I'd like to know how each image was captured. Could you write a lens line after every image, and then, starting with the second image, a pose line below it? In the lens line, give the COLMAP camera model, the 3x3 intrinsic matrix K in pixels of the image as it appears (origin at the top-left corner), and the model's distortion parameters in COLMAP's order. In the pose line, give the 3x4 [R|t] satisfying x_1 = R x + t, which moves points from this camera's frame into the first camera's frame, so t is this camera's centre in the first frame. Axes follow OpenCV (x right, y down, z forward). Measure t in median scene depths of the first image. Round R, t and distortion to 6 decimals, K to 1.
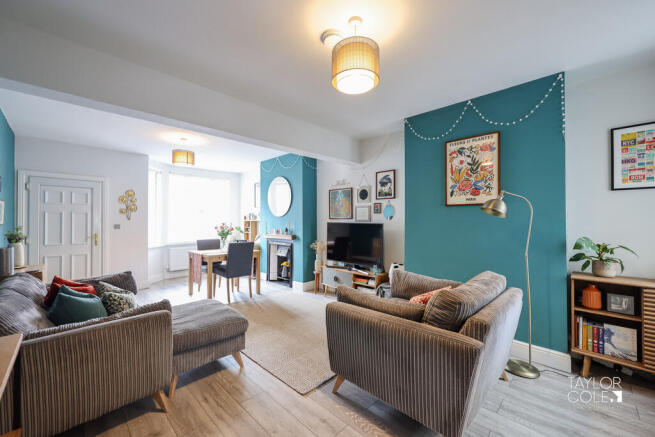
lens RADIAL K [[261.2, 0, 328.2], [0, 261.2, 217.7], [0, 0, 1]] dist [-0.002048, -0.000500]
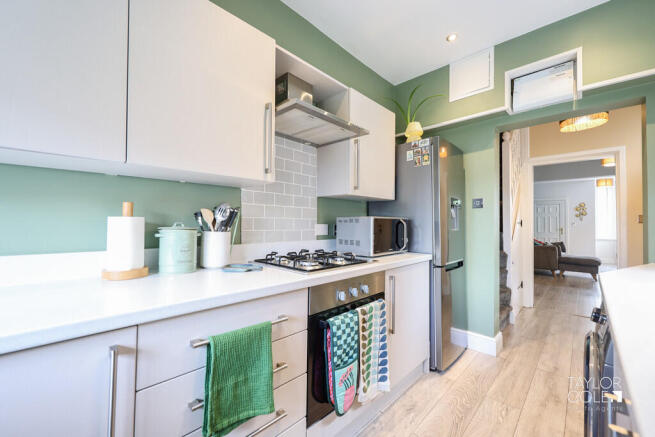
lens RADIAL K [[261.2, 0, 326.6], [0, 261.2, 219.0], [0, 0, 1]] dist [-0.002048, -0.000500]
pose [[-0.003557, -0.012078, -0.999921, 1.056383], [-0.009191, 0.999885, -0.012045, 0.037225], [0.999951, 0.009148, -0.003668, -0.729526]]
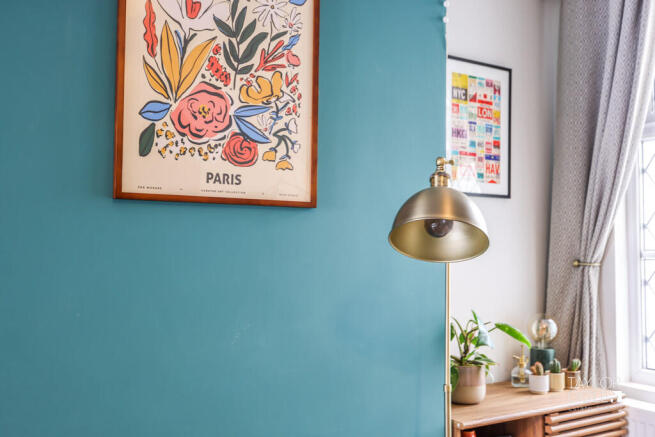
lens RADIAL K [[634.0, 0, 327.8], [0, 634.0, 219.1], [0, 0, 1]] dist [-0.013142, 0.000000]
pose [[0.242908, 0.057268, 0.968357, 0.018831], [-0.002969, 0.998295, -0.058294, -0.001482], [-0.970045, 0.011285, 0.242664, 0.509833]]
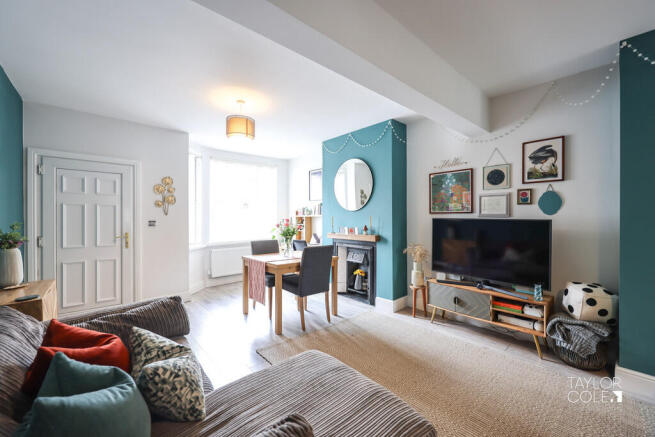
lens RADIAL K [[261.2, 0, 327.6], [0, 261.2, 217.2], [0, 0, 1]] dist [-0.002048, -0.000500]
pose [[0.997366, 0.000056, -0.072539, -0.254885], [0.000648, 0.999953, 0.009671, 0.008795], [0.072536, -0.009693, 0.997319, 0.288610]]
